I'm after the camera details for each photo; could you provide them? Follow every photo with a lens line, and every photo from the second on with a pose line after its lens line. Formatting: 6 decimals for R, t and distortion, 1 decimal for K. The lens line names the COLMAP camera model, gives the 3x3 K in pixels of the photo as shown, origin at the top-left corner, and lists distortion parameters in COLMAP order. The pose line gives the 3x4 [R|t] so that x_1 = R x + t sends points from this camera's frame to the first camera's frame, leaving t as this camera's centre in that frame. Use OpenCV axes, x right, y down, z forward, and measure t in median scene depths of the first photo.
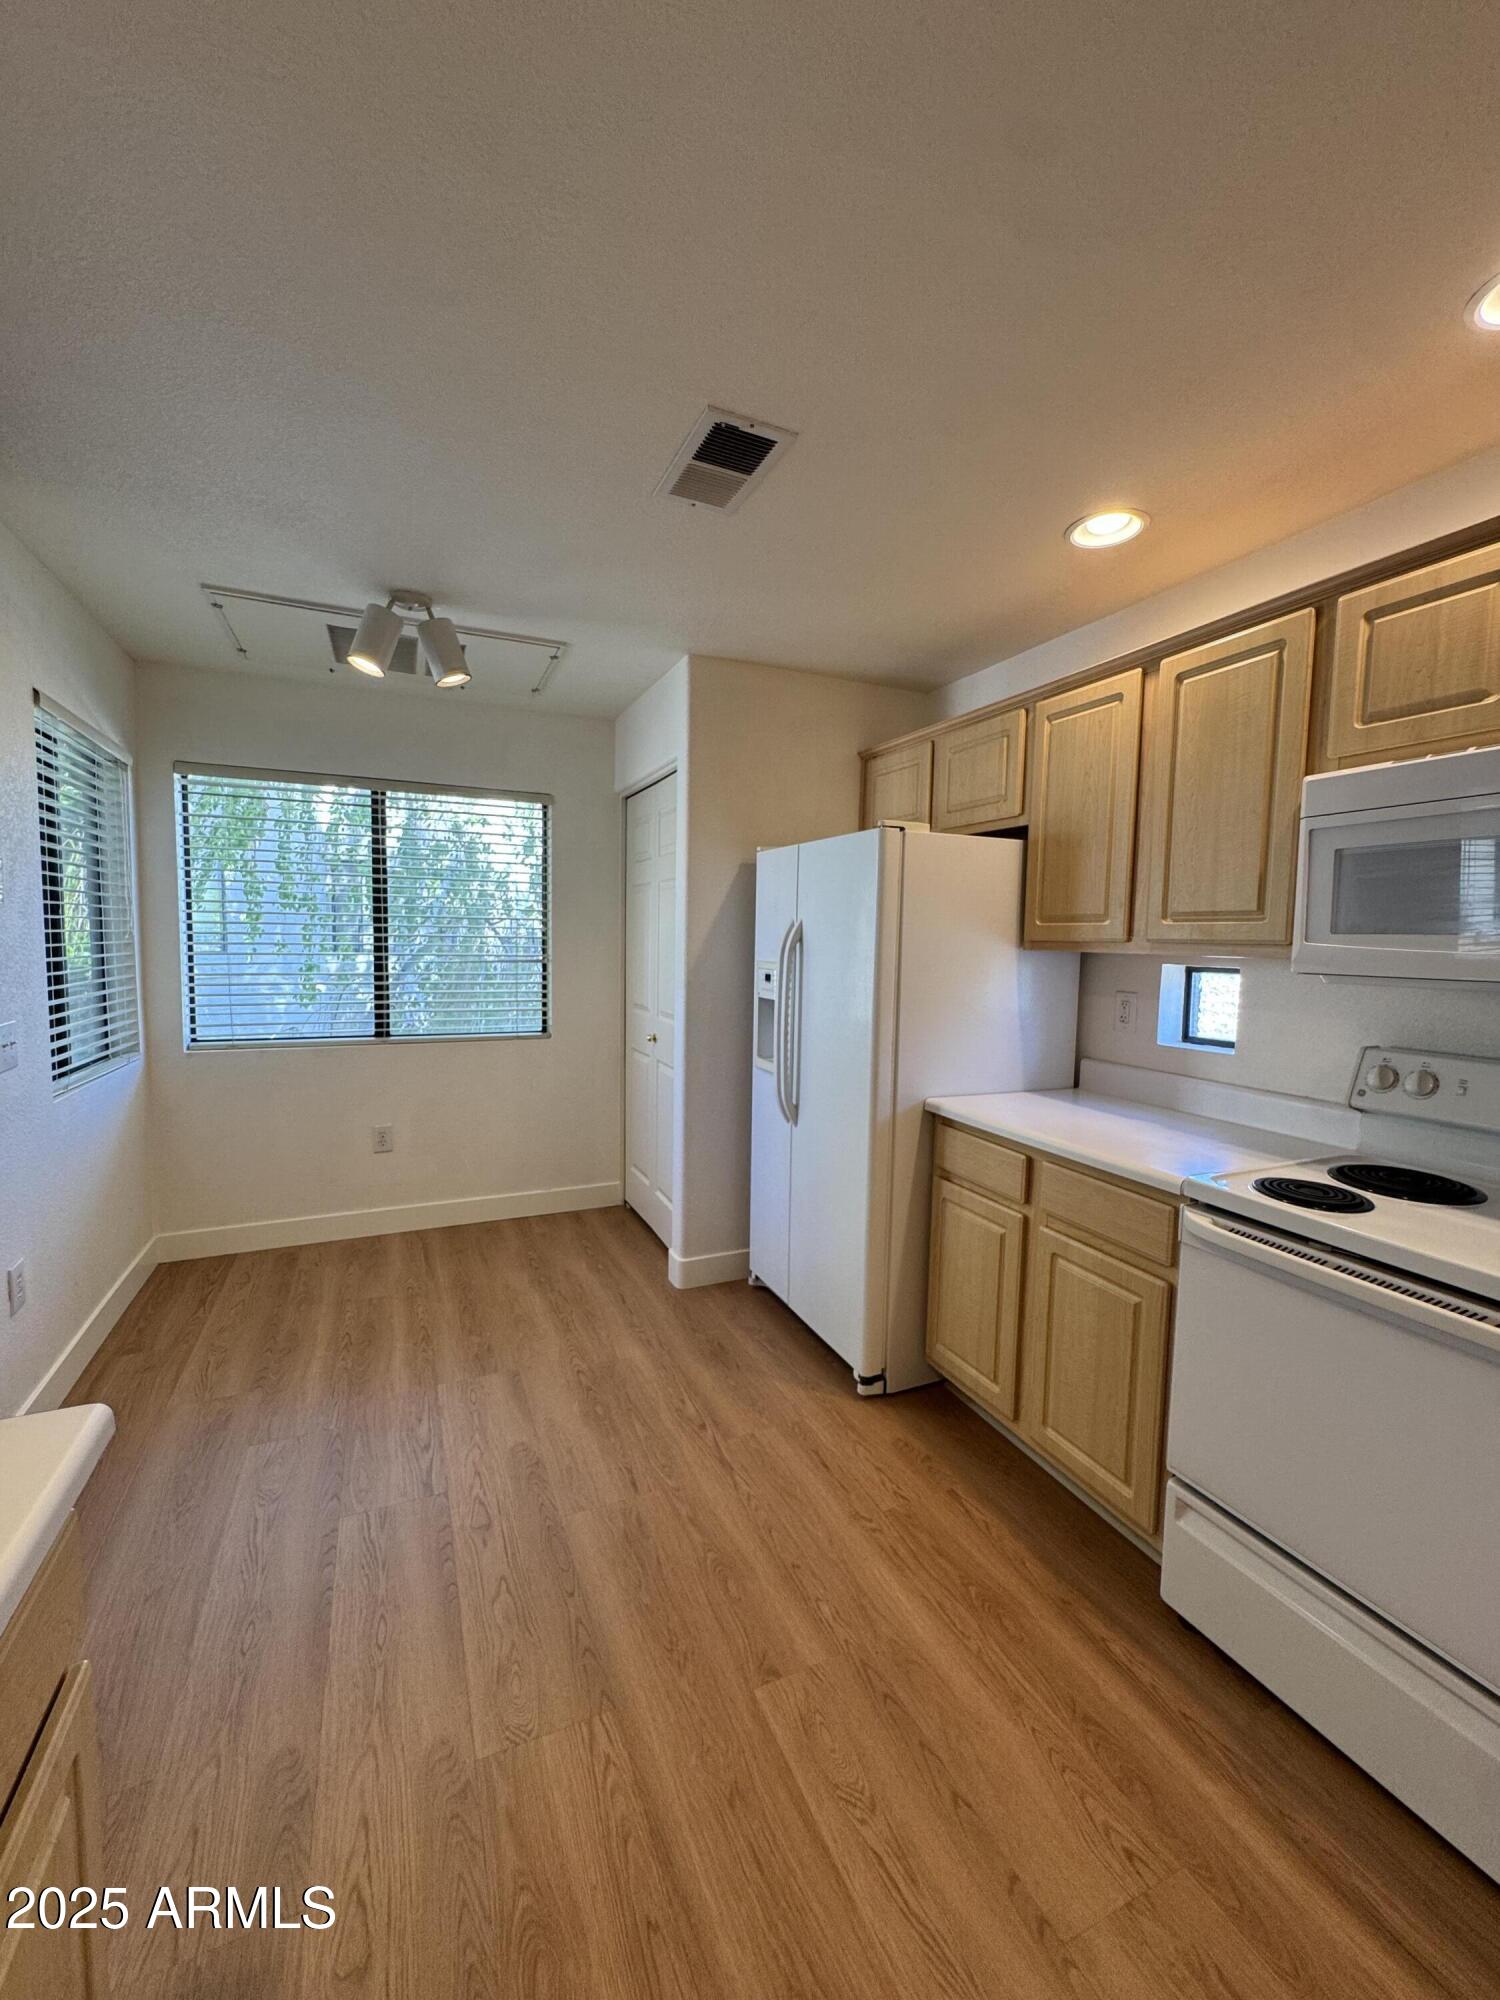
lens RADIAL K [[798.4, 0, 750.0], [0, 798.4, 1000.0], [0, 0, 1]] dist [-0.003050, -0.000191]
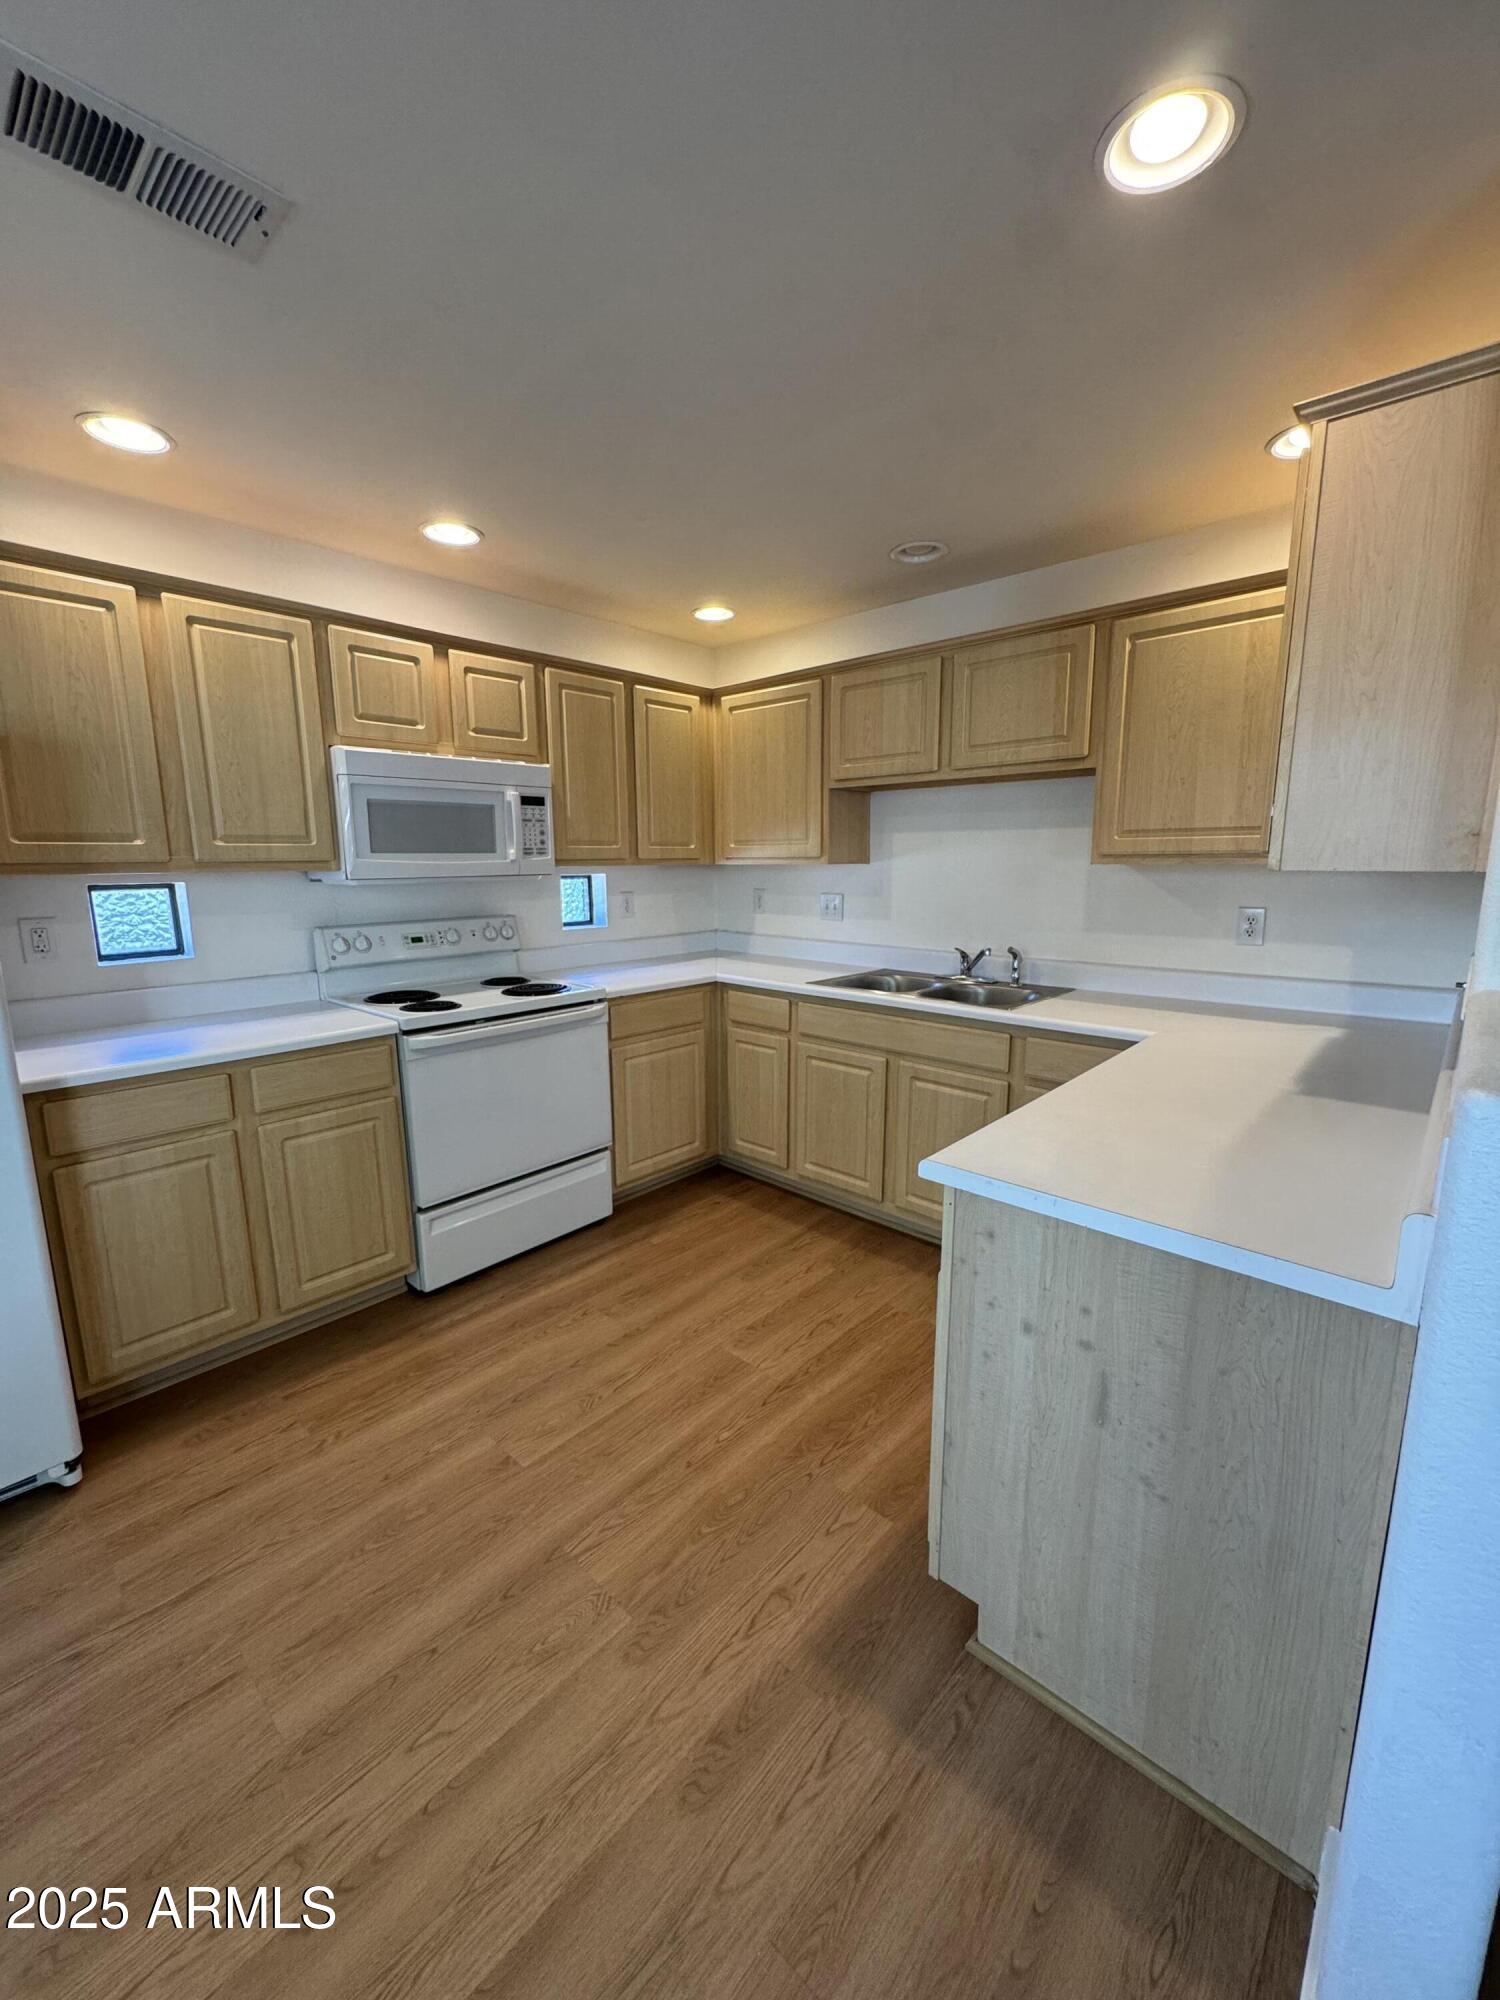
lens RADIAL K [[798.4, 0, 750.0], [0, 798.4, 1000.0], [0, 0, 1]] dist [-0.003050, -0.000191]
pose [[-0.397160, -0.176447, 0.900628, -0.712824], [0.071743, 0.972372, 0.222140, -0.065660], [-0.914941, 0.152839, -0.373528, 0.643750]]
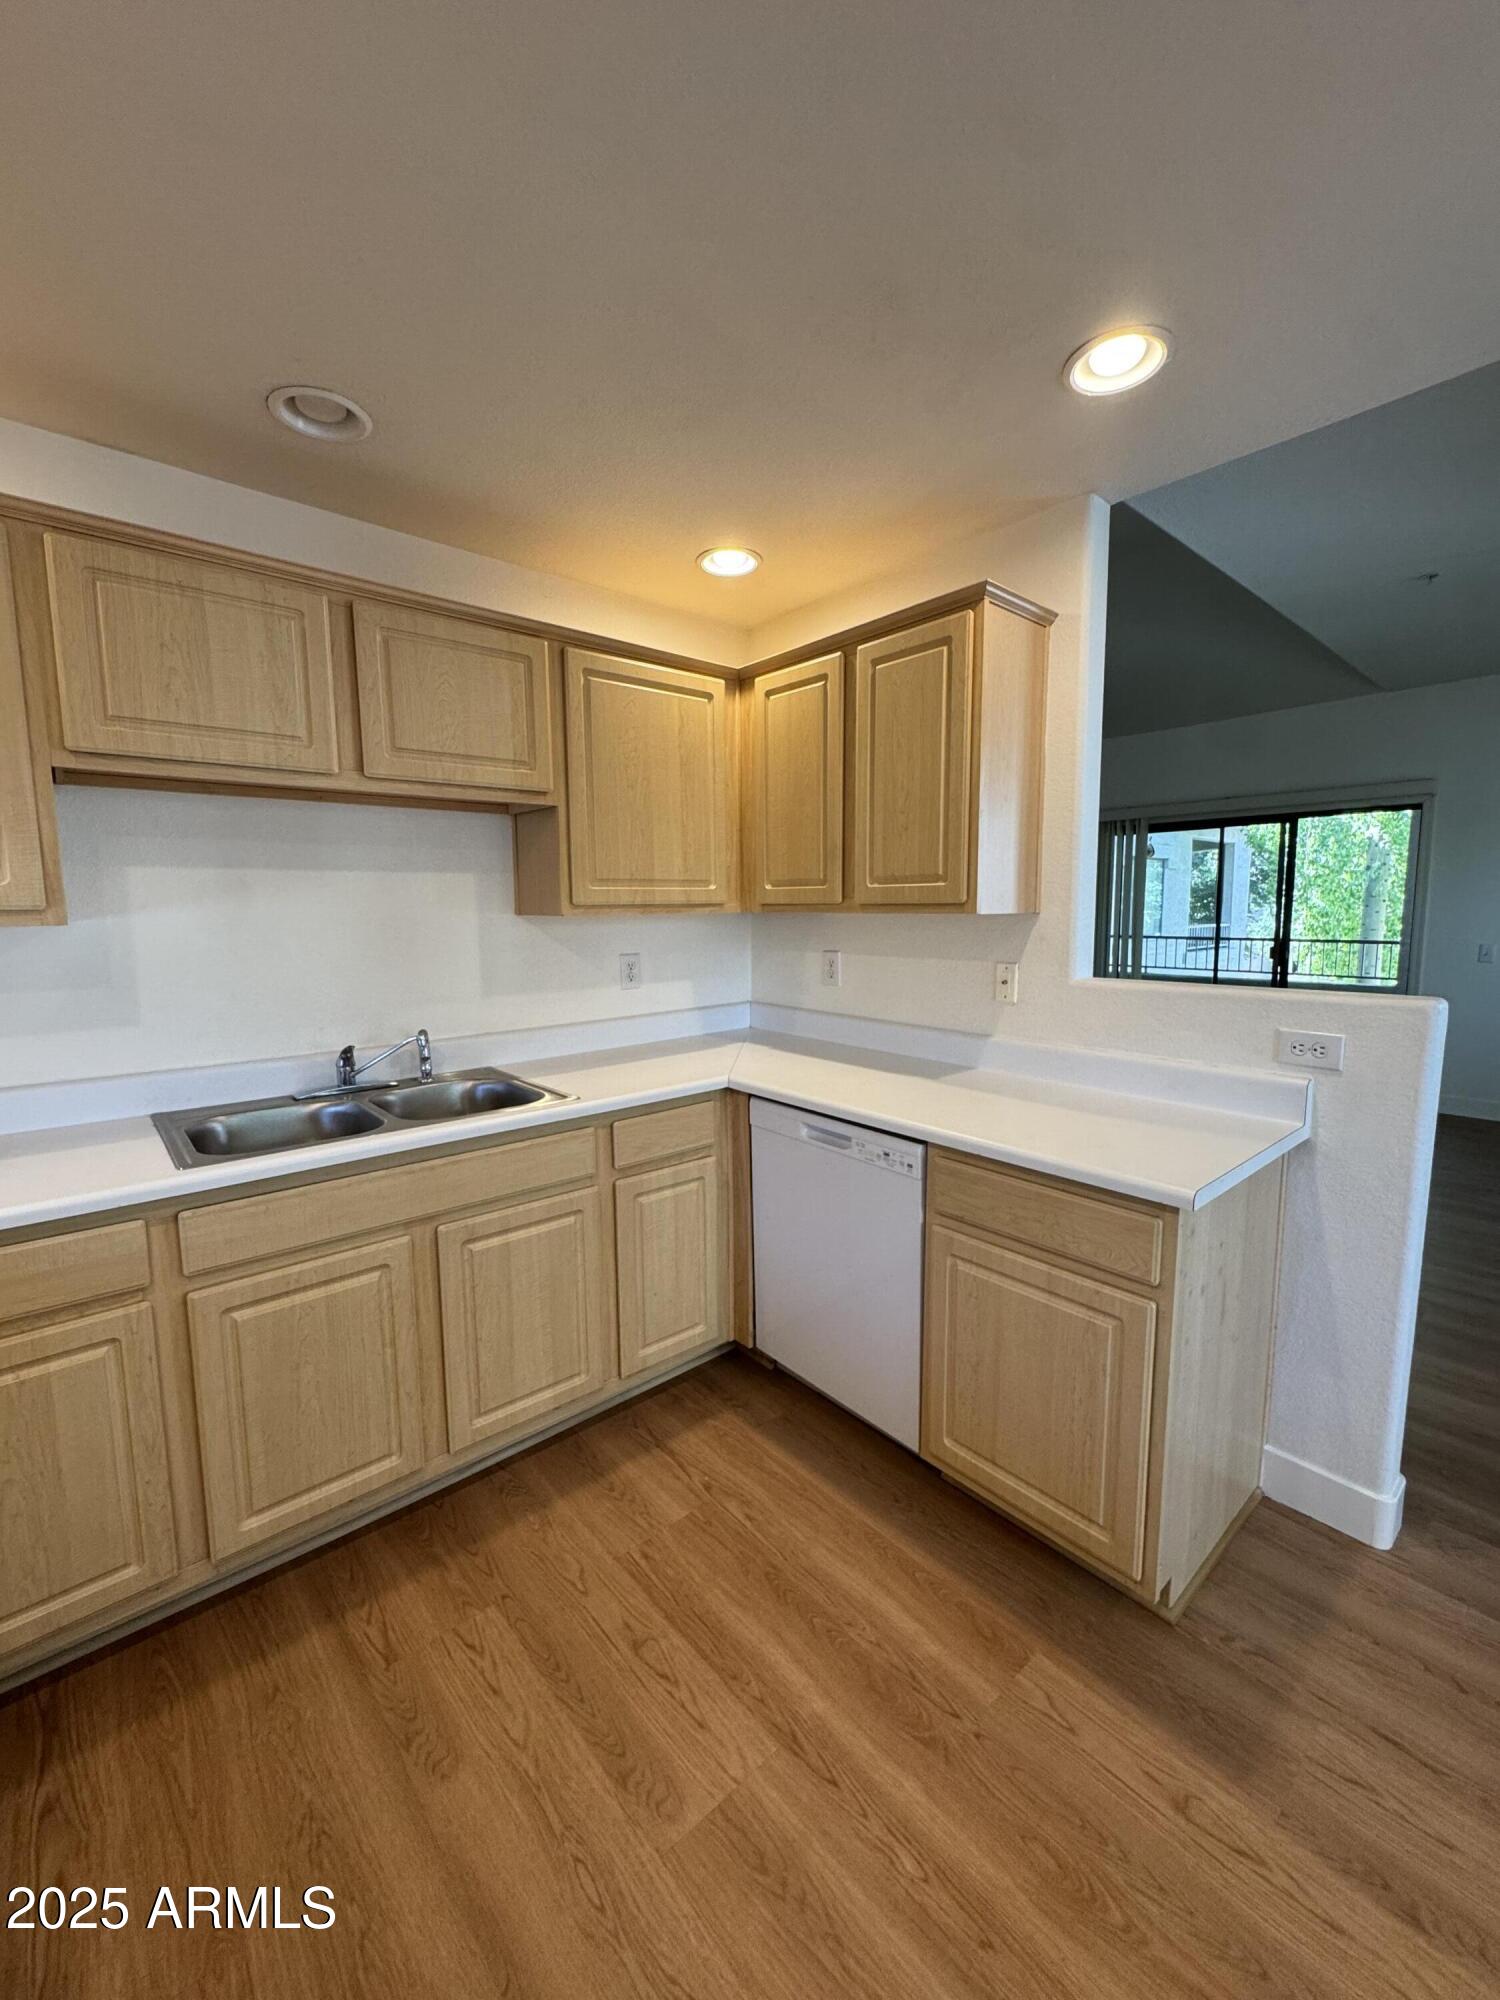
lens RADIAL K [[798.4, 0, 750.0], [0, 798.4, 1000.0], [0, 0, 1]] dist [-0.003050, -0.000191]
pose [[-0.955821, 0.024218, -0.292949, 0.190692], [-0.032764, 0.981612, 0.188053, -0.058364], [0.292117, 0.189343, -0.937452, 0.758703]]
